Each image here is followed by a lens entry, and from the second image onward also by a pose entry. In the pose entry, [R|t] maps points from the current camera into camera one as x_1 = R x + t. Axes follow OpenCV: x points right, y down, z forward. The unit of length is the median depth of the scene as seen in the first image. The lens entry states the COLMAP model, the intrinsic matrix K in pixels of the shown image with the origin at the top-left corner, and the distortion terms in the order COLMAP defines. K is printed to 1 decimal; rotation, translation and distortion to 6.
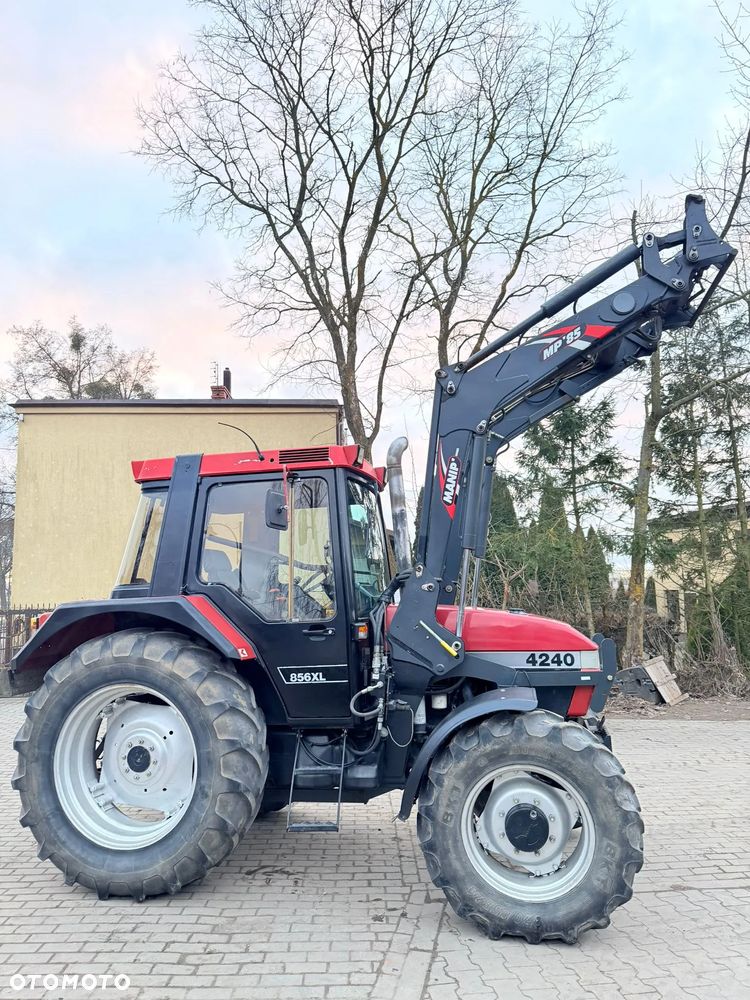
lens RADIAL K [[694.7, 0, 375.0], [0, 694.7, 500.0], [0, 0, 1]] dist [0.121164, -0.190847]
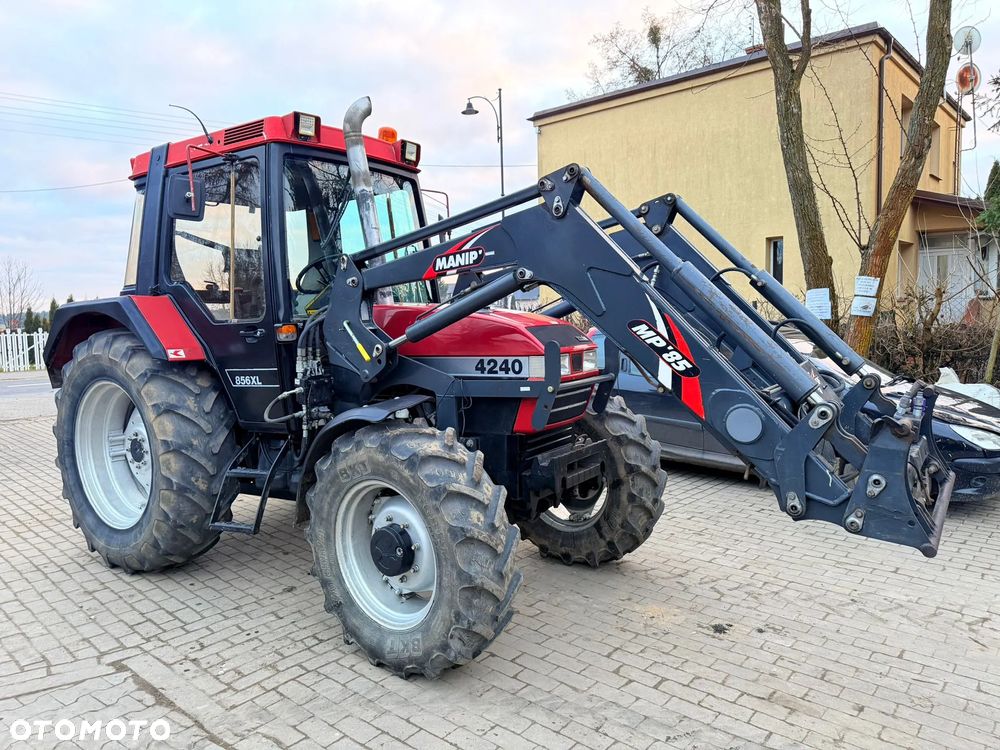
lens RADIAL K [[708.2, 0, 497.5], [0, 708.2, 373.9], [0, 0, 1]] dist [0.039751, -0.041933]
pose [[0.927333, 0.022543, -0.373558, 0.572977], [0.065304, 0.973122, 0.220836, 0.056602], [0.368496, -0.229183, 0.900936, 0.268825]]
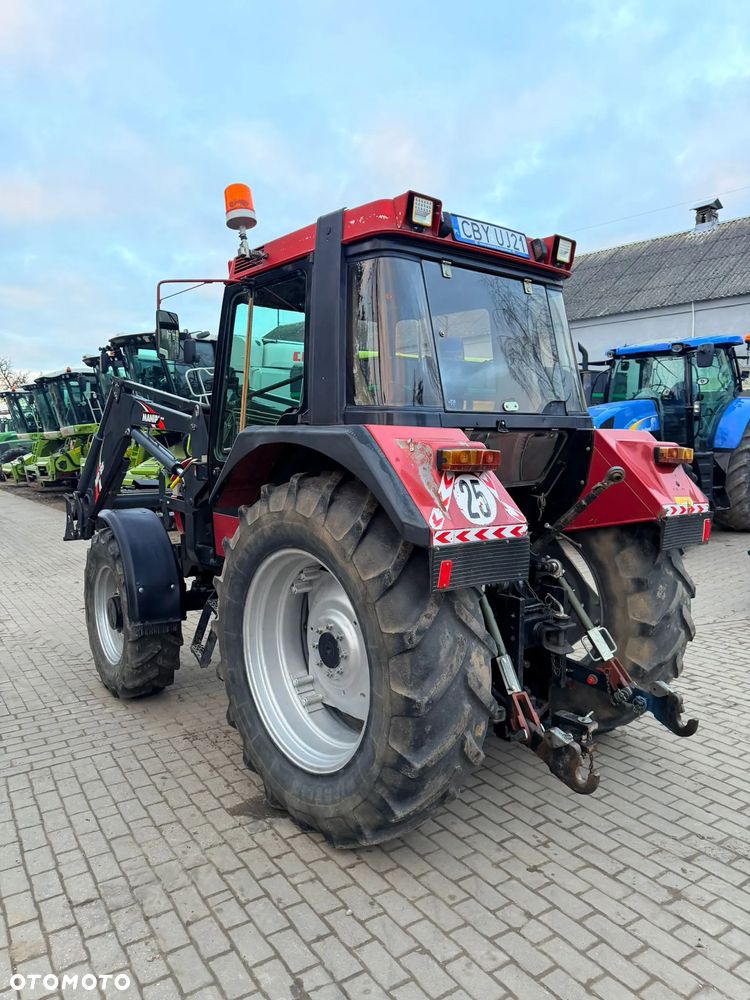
lens RADIAL K [[709.9, 0, 376.2], [0, 709.9, 498.1], [0, 0, 1]] dist [0.046711, -0.062810]
pose [[-0.802087, -0.029769, 0.596465, -0.722889], [-0.064222, 0.997265, -0.036589, 0.292025], [-0.593744, -0.067654, -0.801805, 1.964244]]
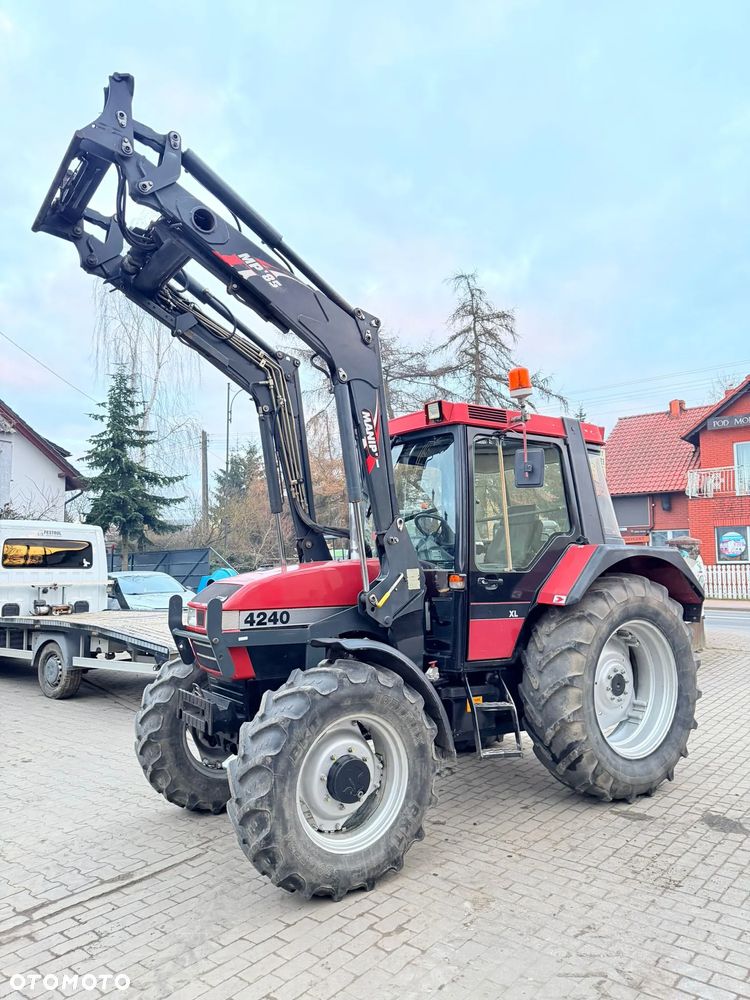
lens RADIAL K [[702.7, 0, 376.9], [0, 702.7, 507.1], [0, 0, 1]] dist [0.057682, -0.059383]
pose [[-0.345515, -0.061267, -0.936411, 1.000945], [0.149071, 0.981612, -0.119228, 0.199462], [0.926497, -0.180787, -0.330029, 1.349612]]
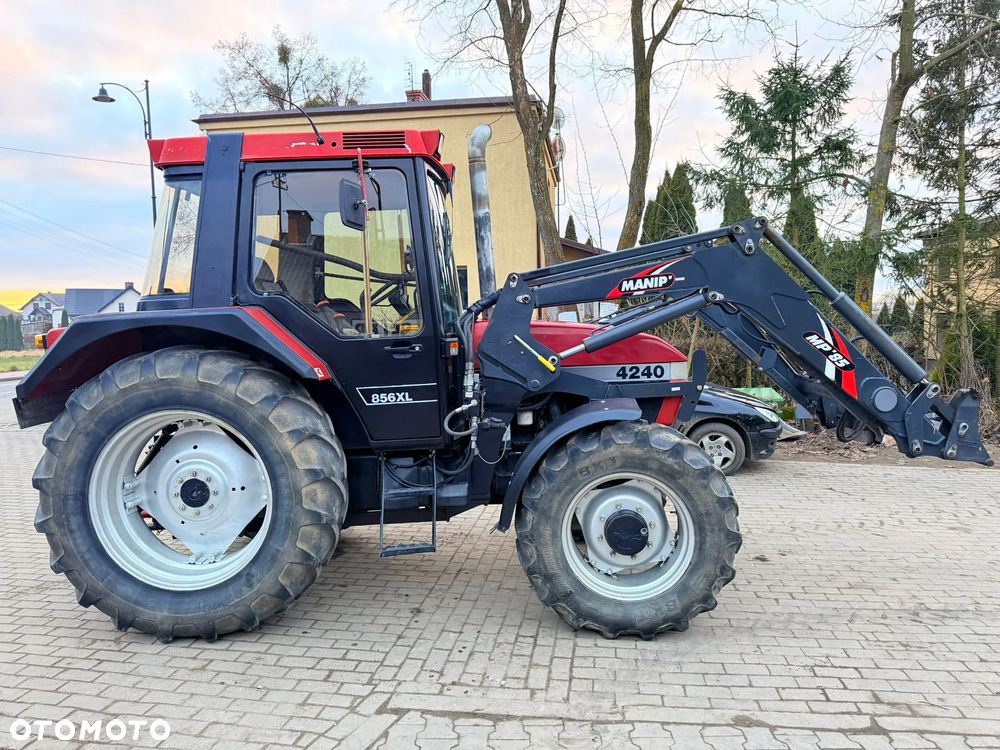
lens RADIAL K [[702.7, 0, 505.7], [0, 702.7, 374.6], [0, 0, 1]] dist [0.057682, -0.059383]
pose [[0.976469, -0.023088, 0.214418, -0.147747], [-0.022790, 0.977638, 0.209055, 0.031483], [-0.214450, -0.209023, 0.954107, 0.110309]]
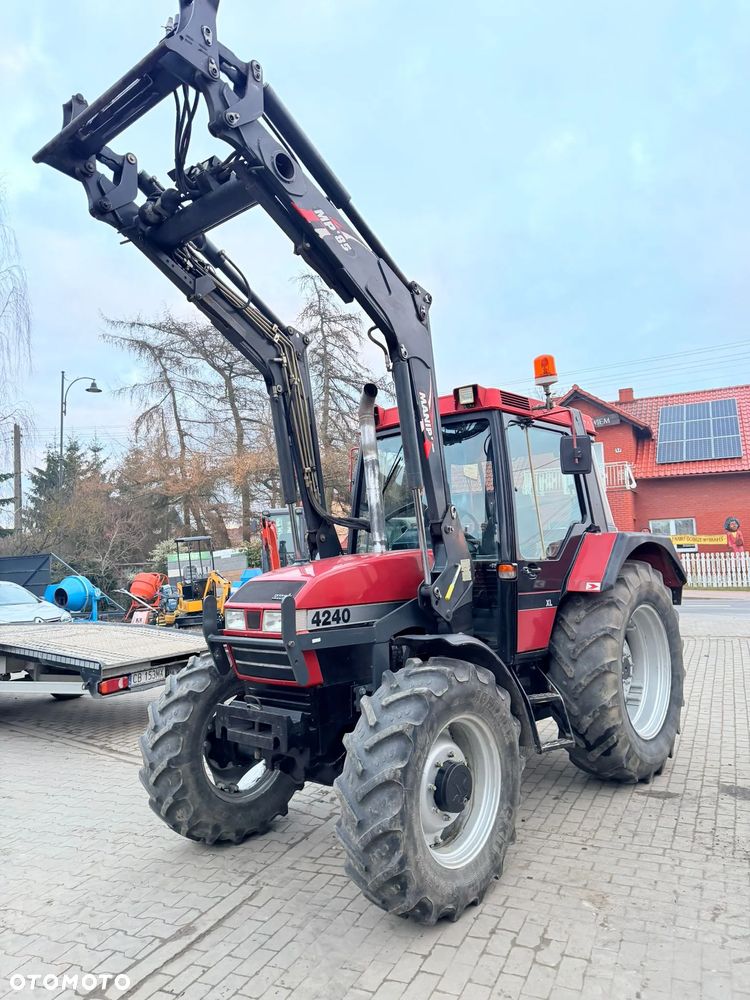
lens RADIAL K [[703.2, 0, 375.0], [0, 703.2, 500.0], [0, 0, 1]] dist [0.046581, -0.041751]
pose [[-0.101874, -0.072056, -0.992184, 1.005852], [0.181329, 0.979319, -0.089740, 0.157266], [0.978132, -0.189054, -0.086702, 1.015839]]
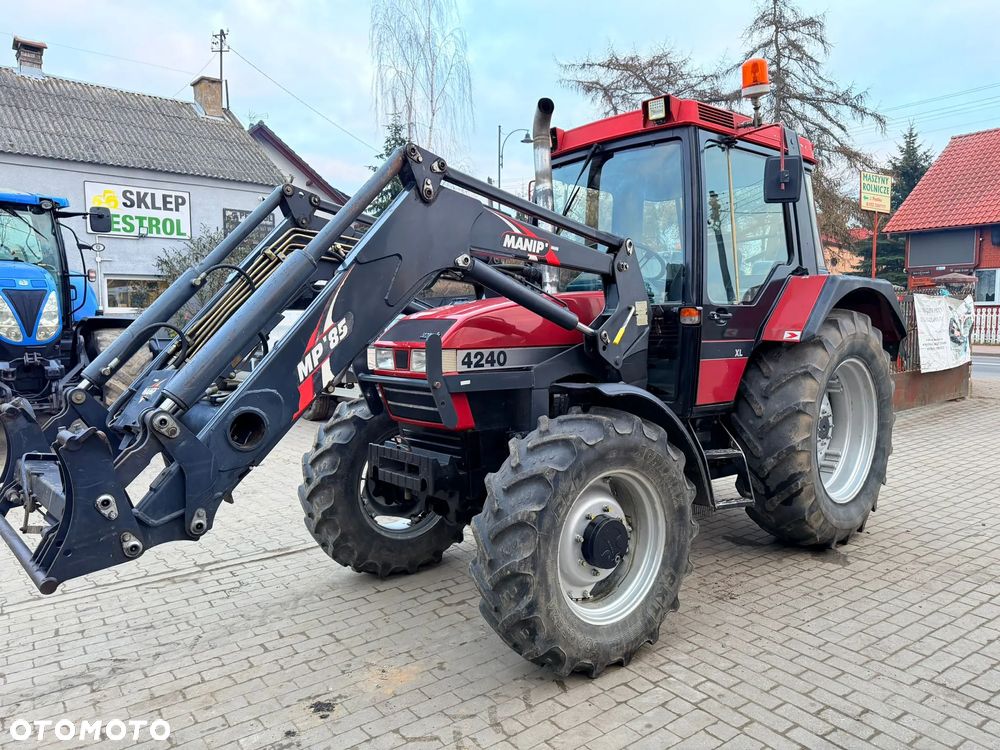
lens RADIAL K [[708.2, 0, 497.5], [0, 708.2, 373.9], [0, 0, 1]] dist [0.039751, -0.041933]
pose [[-0.572162, 0.086701, -0.815545, 0.940373], [0.134492, 0.990854, 0.010982, 0.261999], [0.809038, -0.103400, -0.578589, 1.634219]]
